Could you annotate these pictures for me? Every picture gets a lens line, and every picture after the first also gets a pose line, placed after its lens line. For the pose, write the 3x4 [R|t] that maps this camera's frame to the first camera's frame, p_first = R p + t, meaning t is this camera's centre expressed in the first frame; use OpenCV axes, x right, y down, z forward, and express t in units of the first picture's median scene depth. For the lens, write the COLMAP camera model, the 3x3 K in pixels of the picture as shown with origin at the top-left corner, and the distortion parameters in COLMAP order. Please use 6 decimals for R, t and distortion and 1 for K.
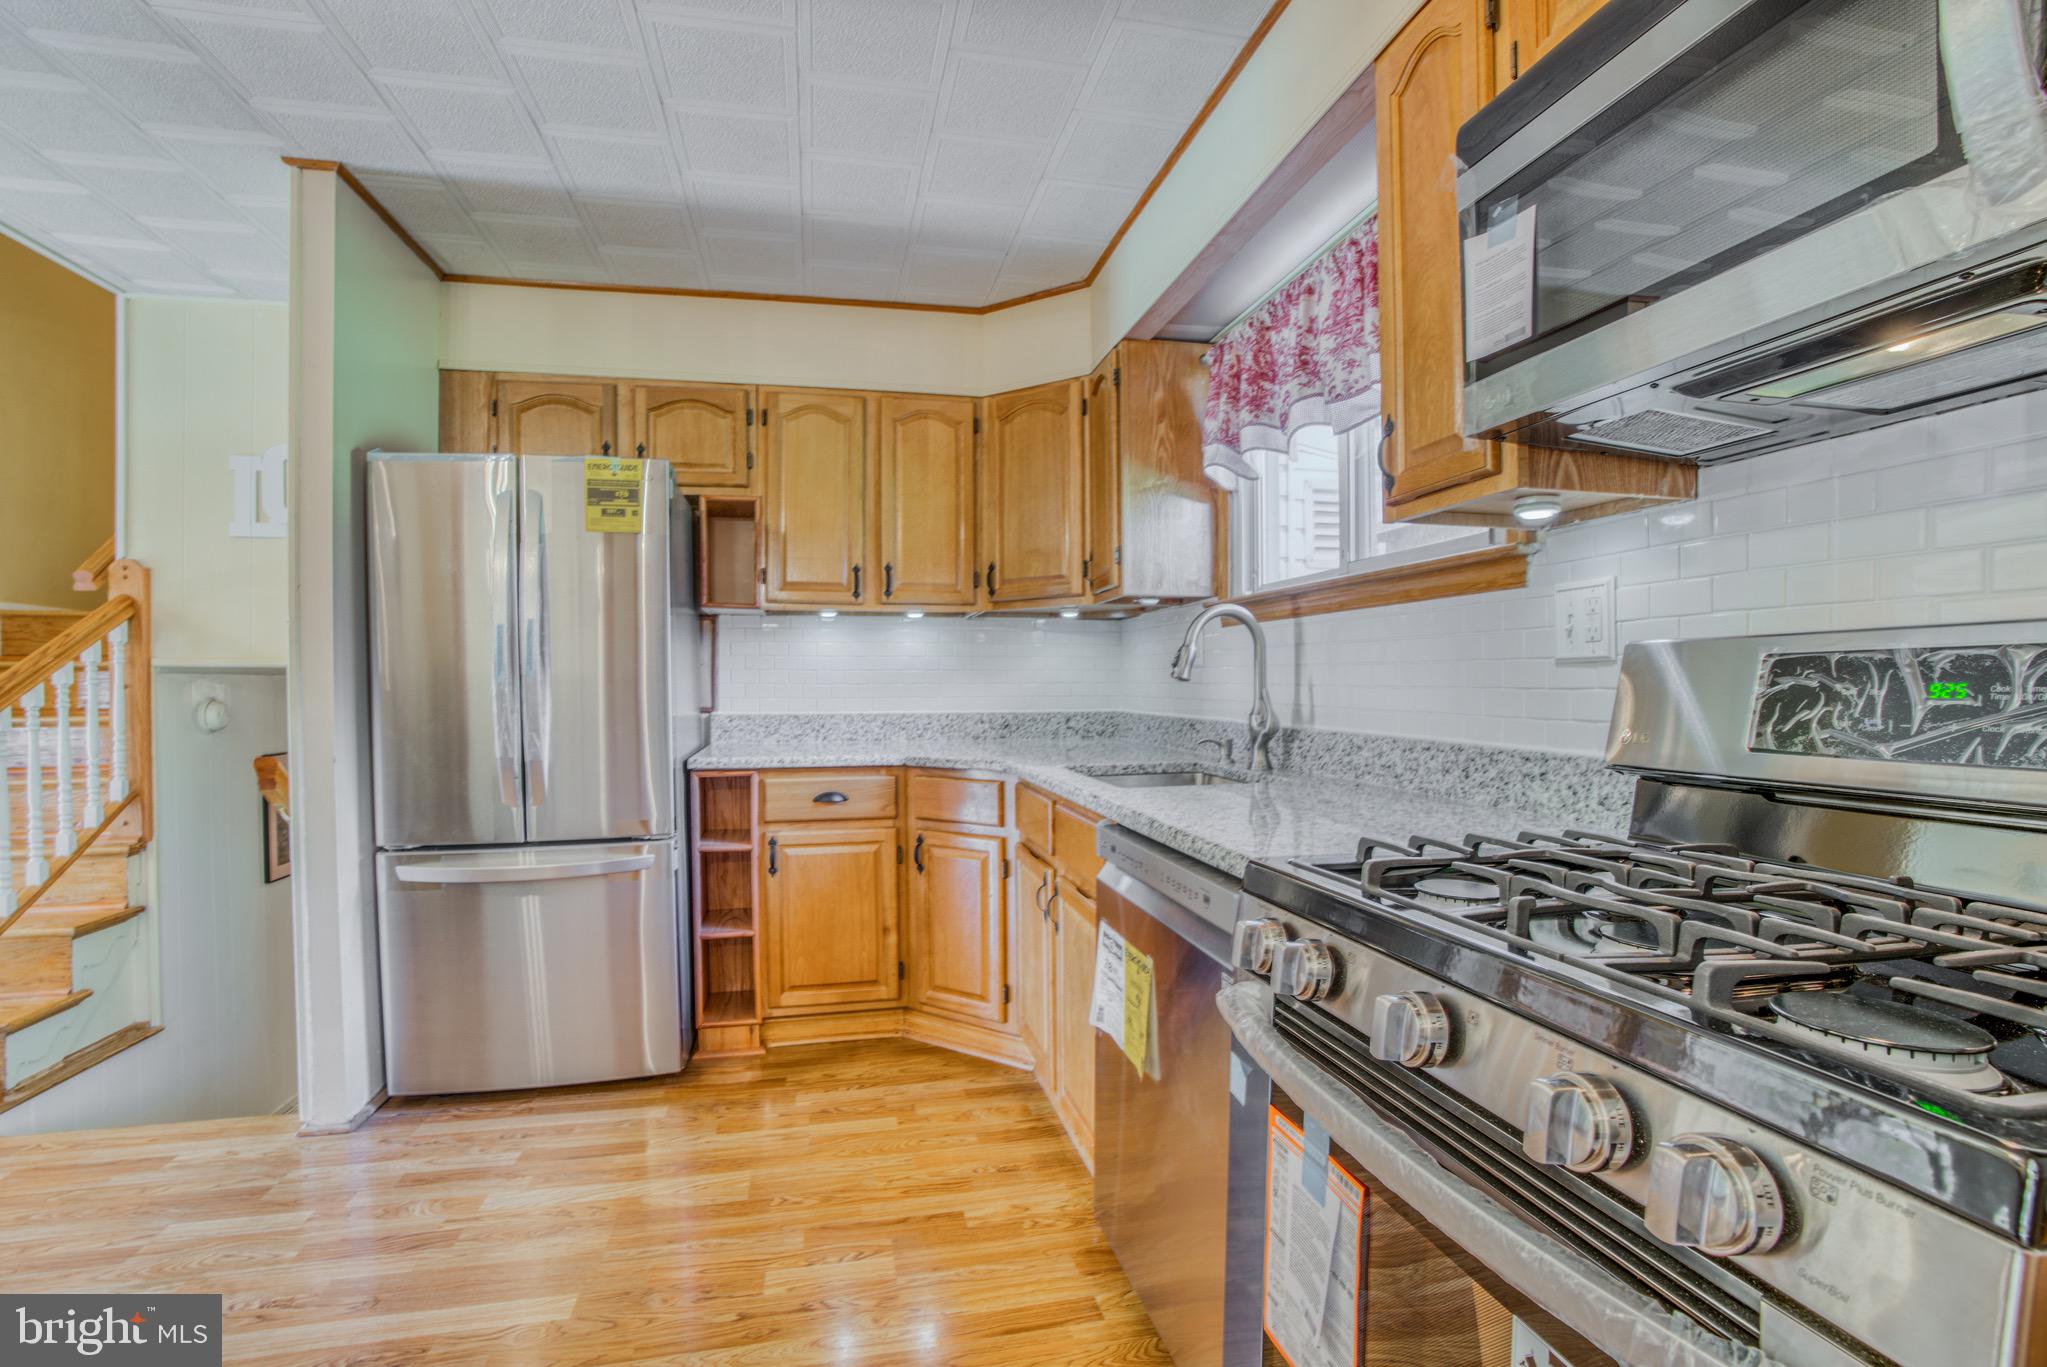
lens RADIAL K [[939.5, 0, 1008.4], [0, 939.5, 693.8], [0, 0, 1]] dist [-0.064746, 0.023991]
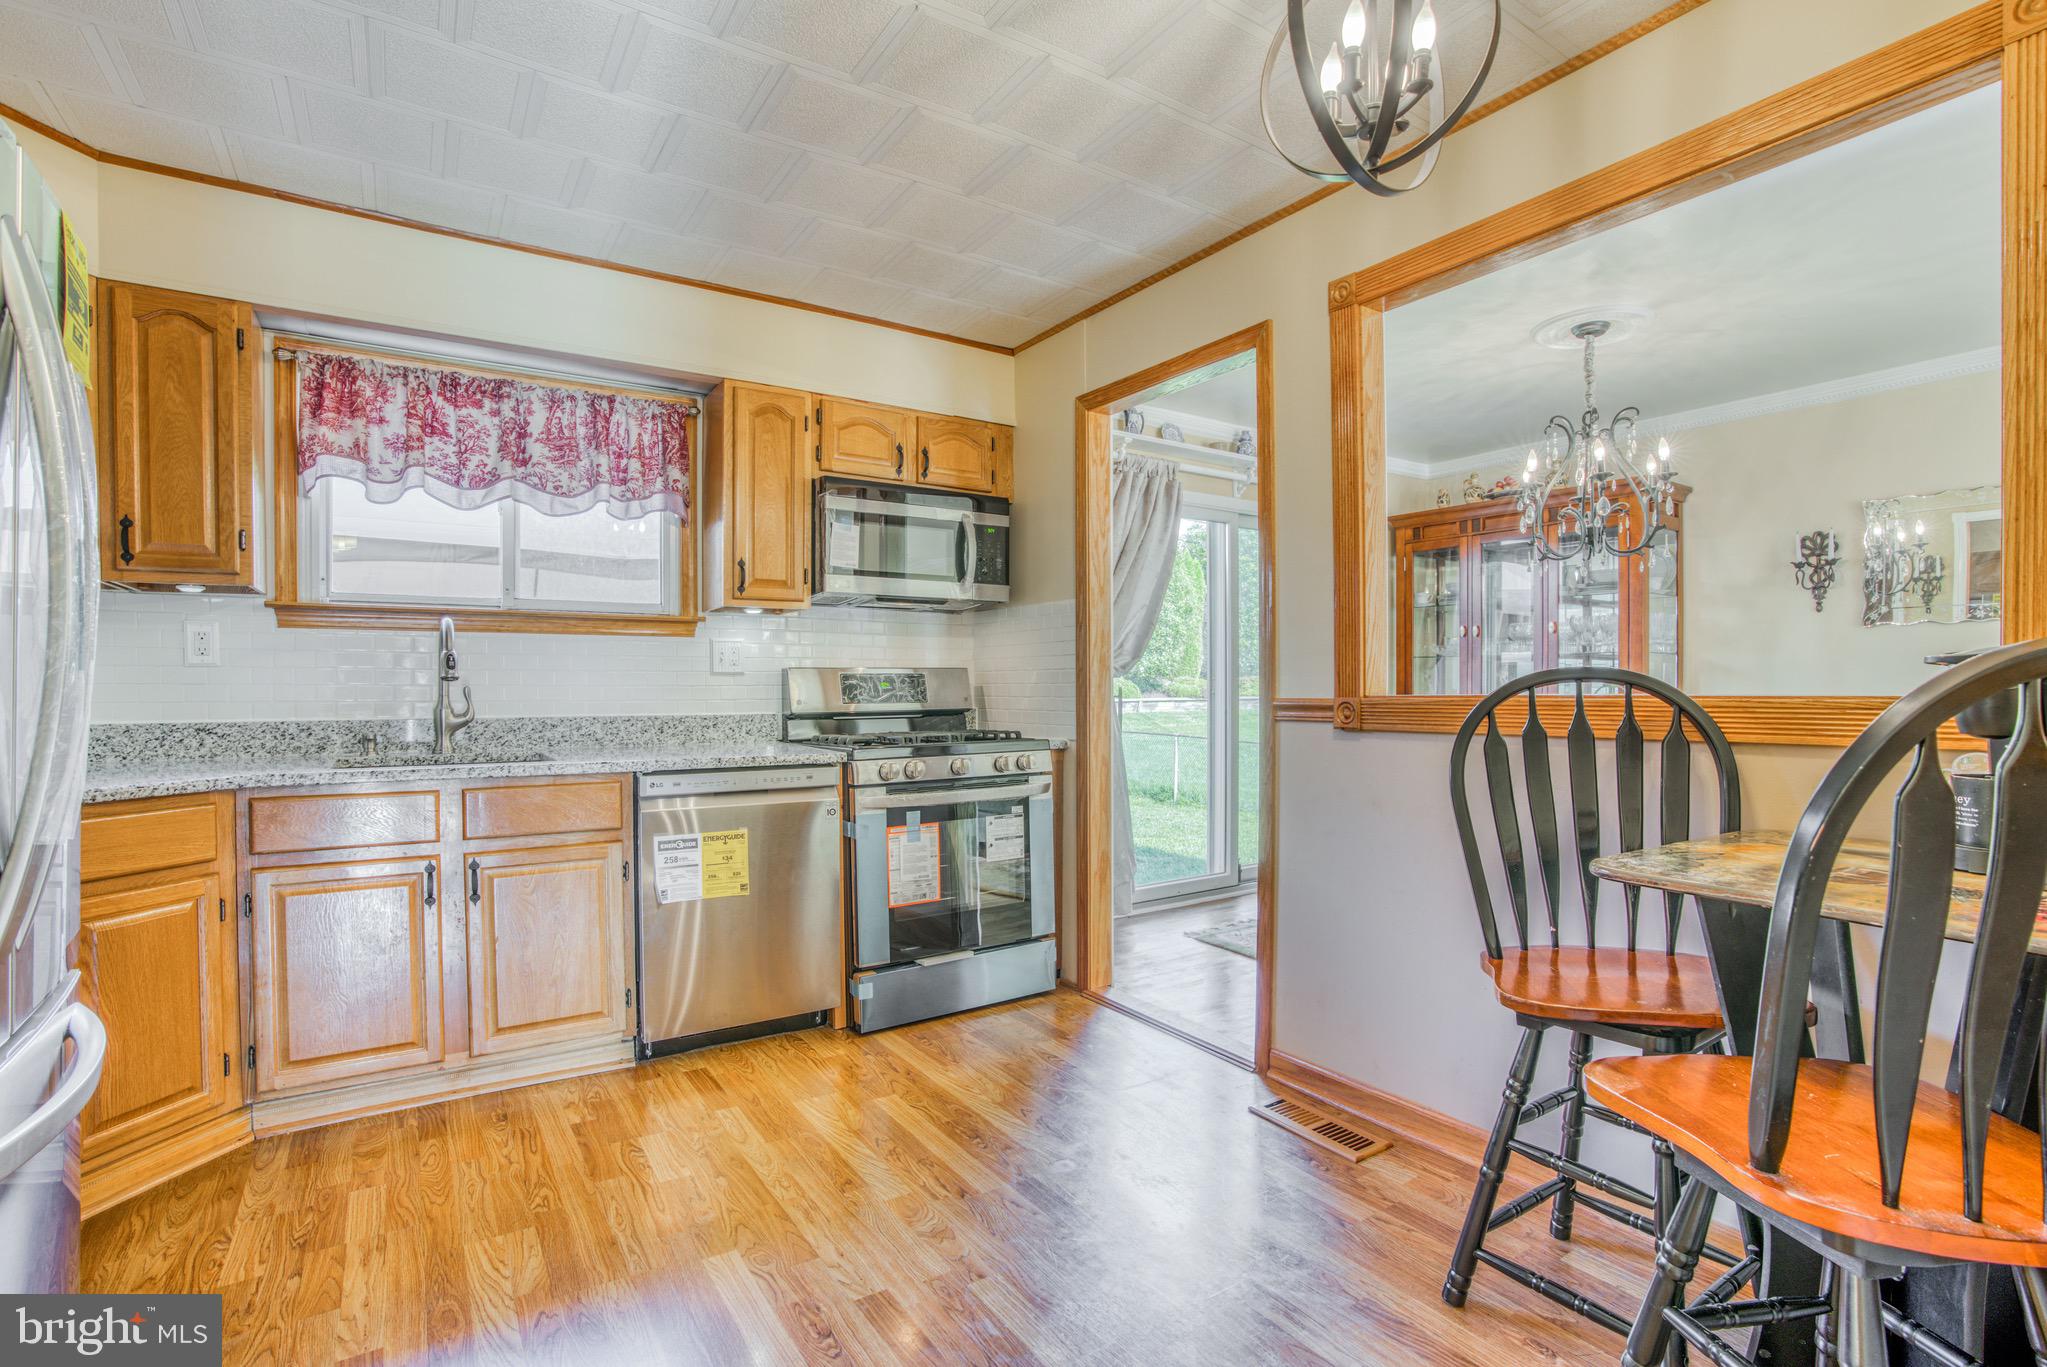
lens RADIAL K [[939.5, 0, 1008.4], [0, 939.5, 693.8], [0, 0, 1]] dist [-0.064746, 0.023991]
pose [[-0.364788, -0.002678, 0.931087, -1.377794], [0.015524, 0.999839, 0.008958, 0.003560], [-0.930961, 0.017722, -0.364688, 0.911718]]
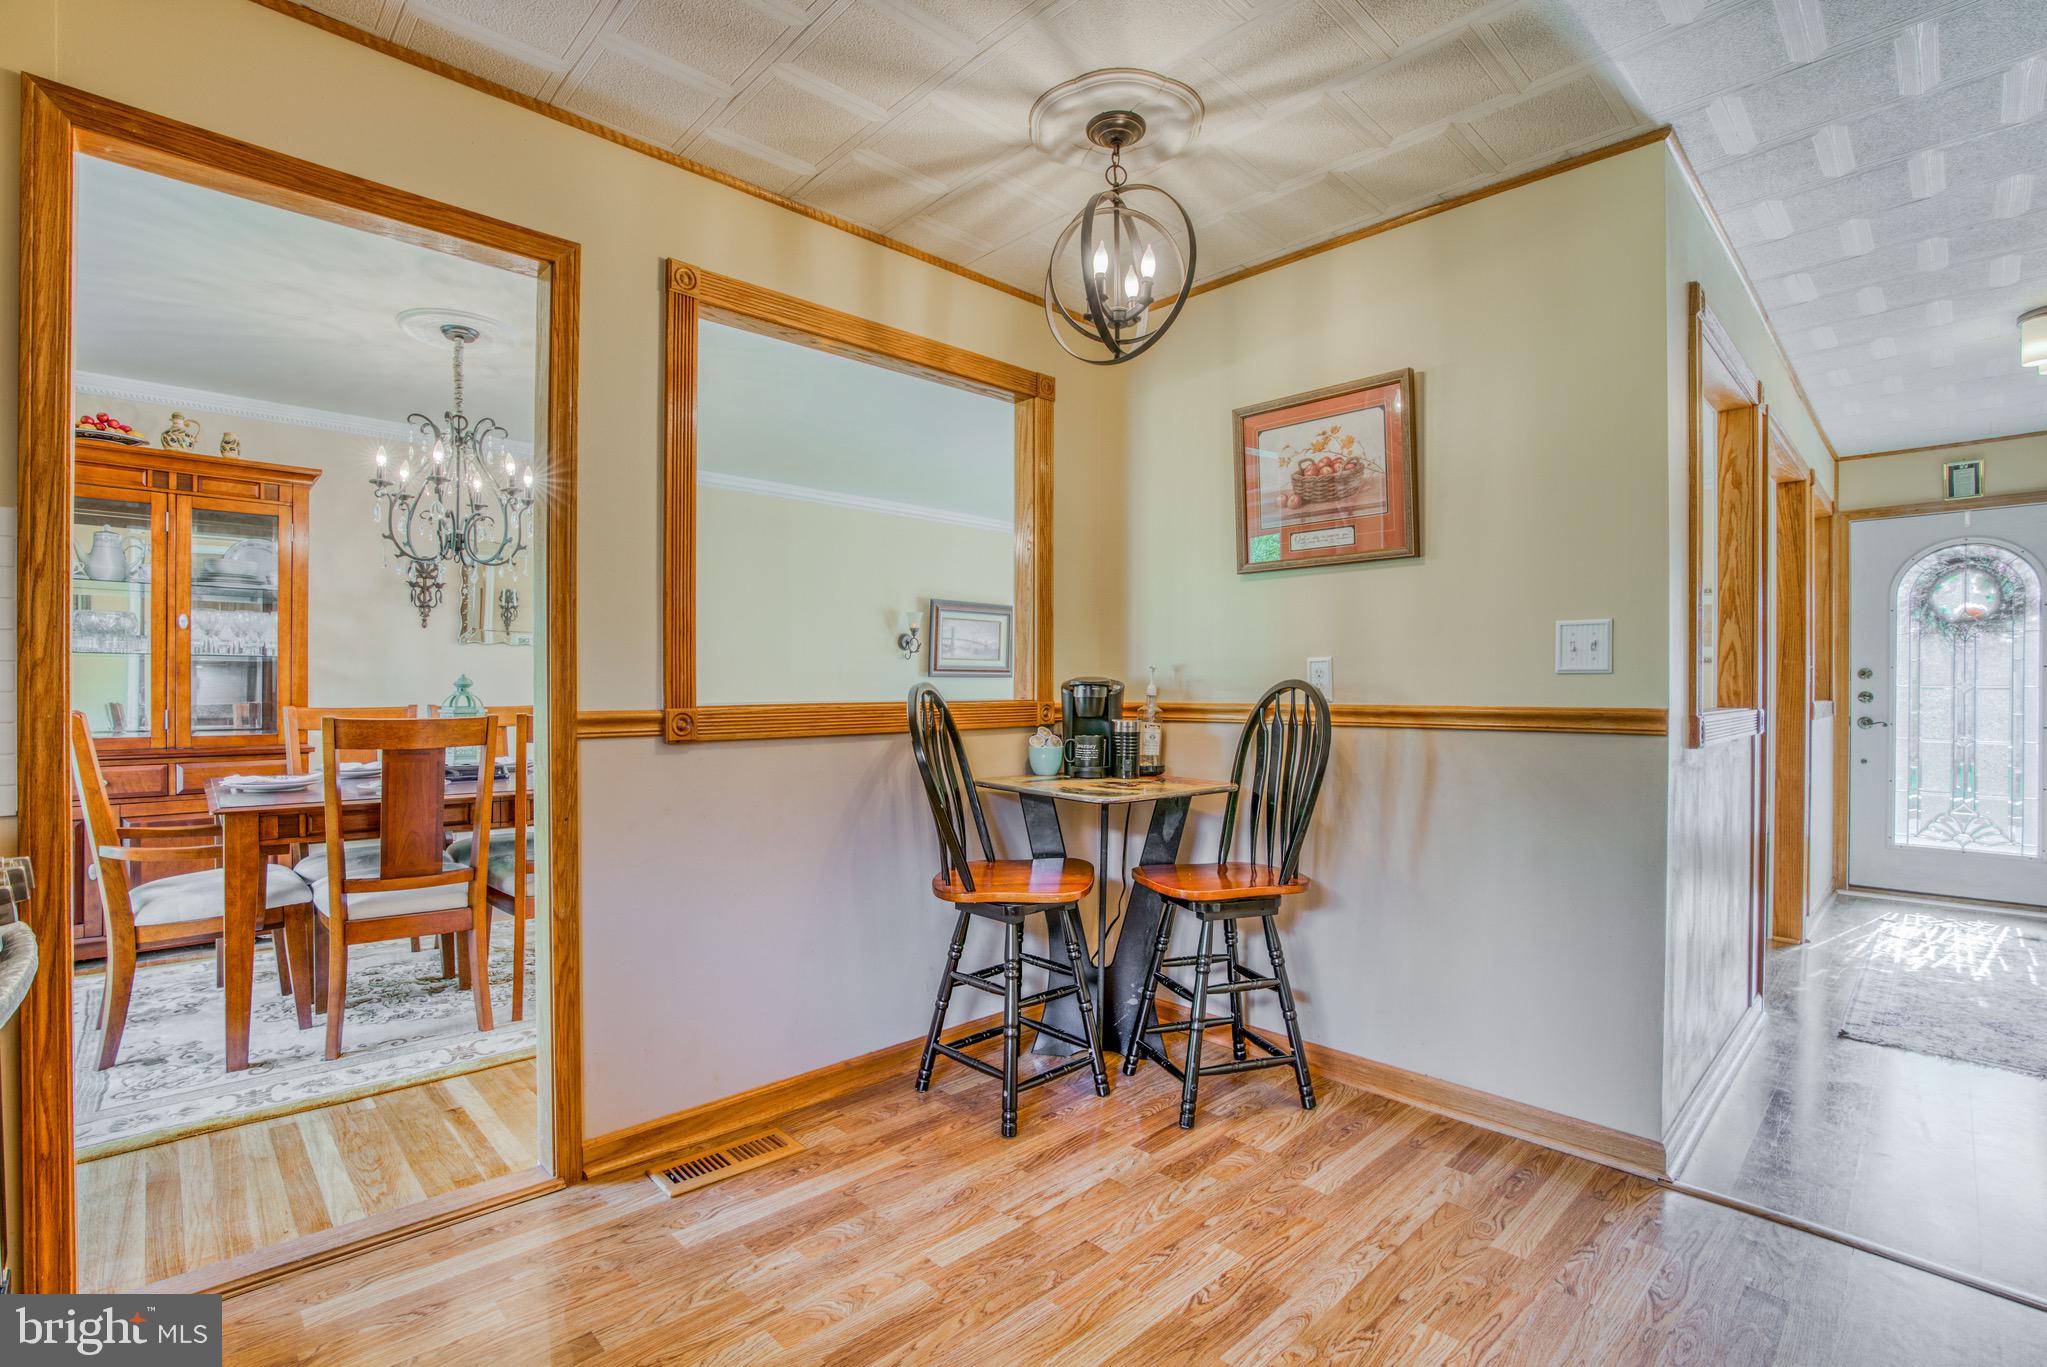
lens RADIAL K [[939.5, 0, 1008.4], [0, 939.5, 693.8], [0, 0, 1]] dist [-0.064746, 0.023991]
pose [[-0.849669, 0.006882, -0.527271, -0.095330], [-0.002598, 0.999848, 0.017238, -0.013006], [0.527309, 0.016017, -0.849522, 1.256946]]
